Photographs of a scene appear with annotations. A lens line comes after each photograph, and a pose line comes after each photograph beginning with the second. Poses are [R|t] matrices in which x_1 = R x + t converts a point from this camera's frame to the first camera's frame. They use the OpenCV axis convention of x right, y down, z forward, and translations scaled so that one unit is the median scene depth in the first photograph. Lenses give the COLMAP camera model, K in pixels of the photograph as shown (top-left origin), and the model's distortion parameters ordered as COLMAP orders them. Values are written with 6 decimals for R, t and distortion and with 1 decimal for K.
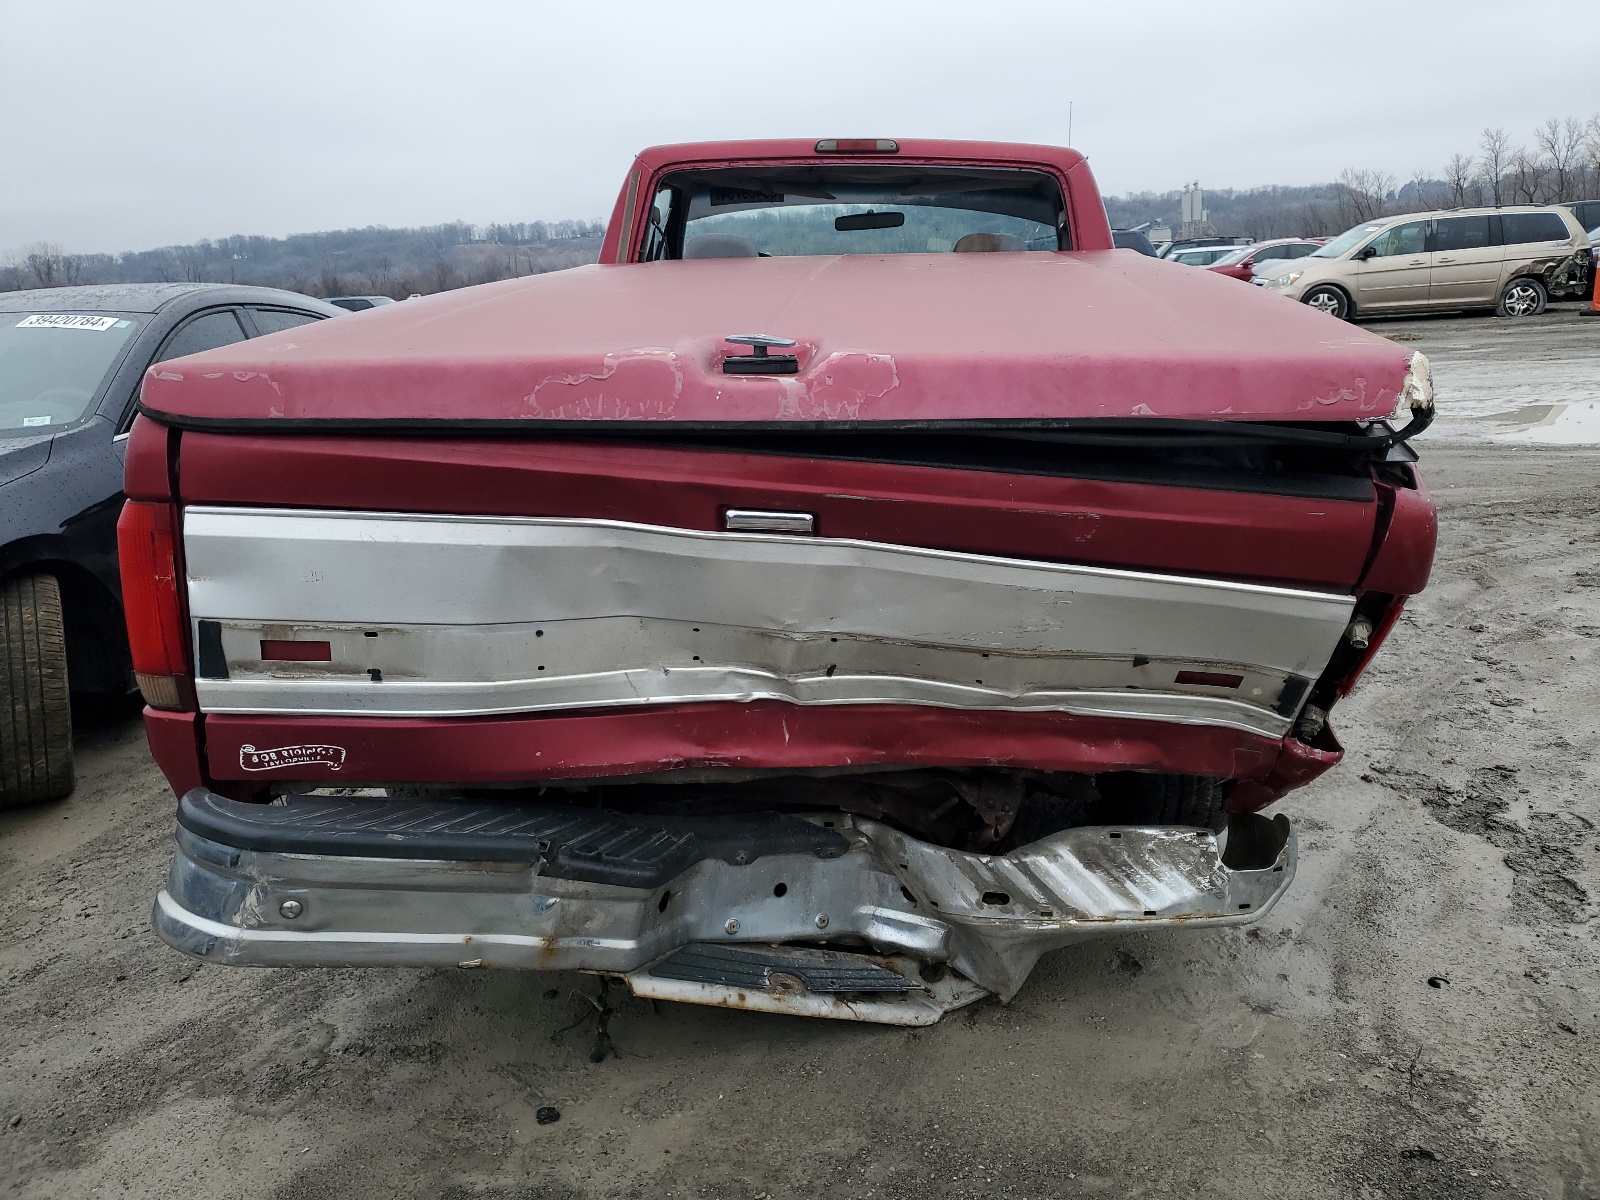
lens RADIAL K [[1216.8, 0, 800.4], [0, 1216.8, 600.7], [0, 0, 1]] dist [-0.004762, -0.011638]
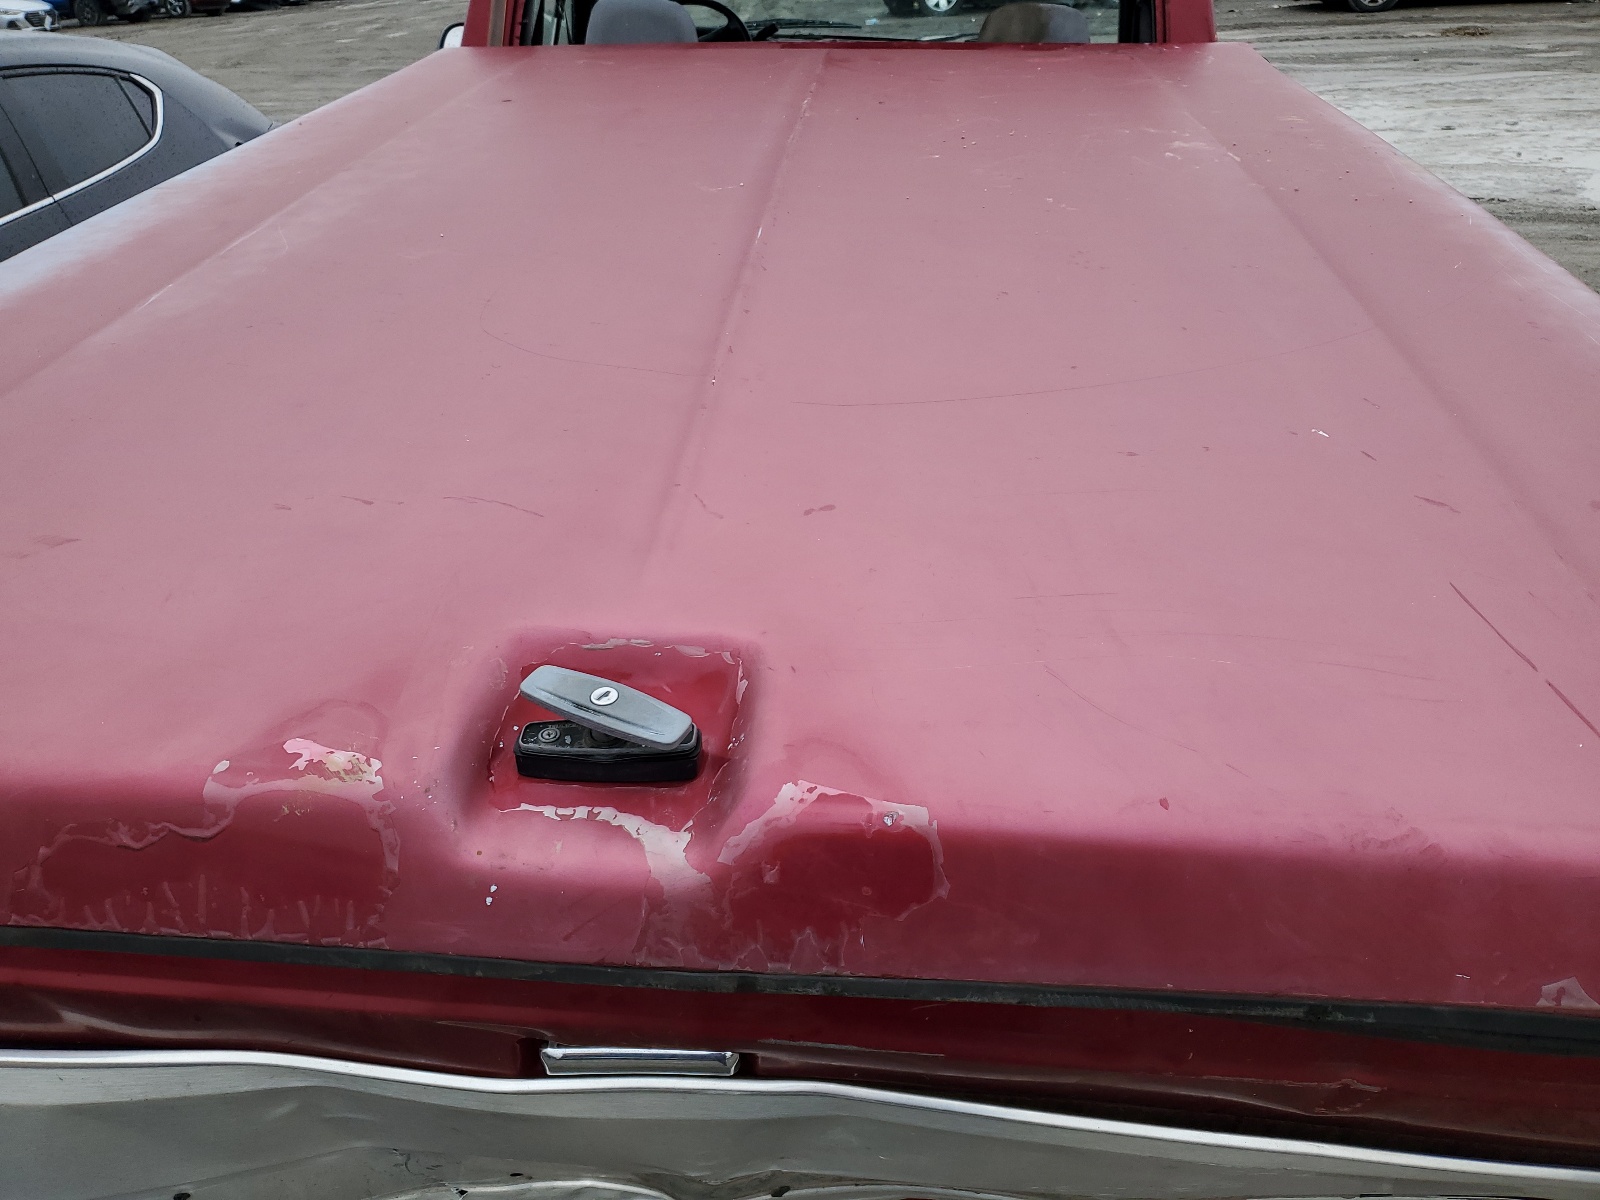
lens RADIAL K [[1216.8, 0, 798.8], [0, 1216.8, 599.3], [0, 0, 1]] dist [-0.004762, -0.011638]
pose [[0.999749, 0.009973, 0.020050, 0.010199], [-0.014760, 0.966819, 0.255036, -0.156980], [-0.016841, -0.255268, 0.966724, 0.274991]]
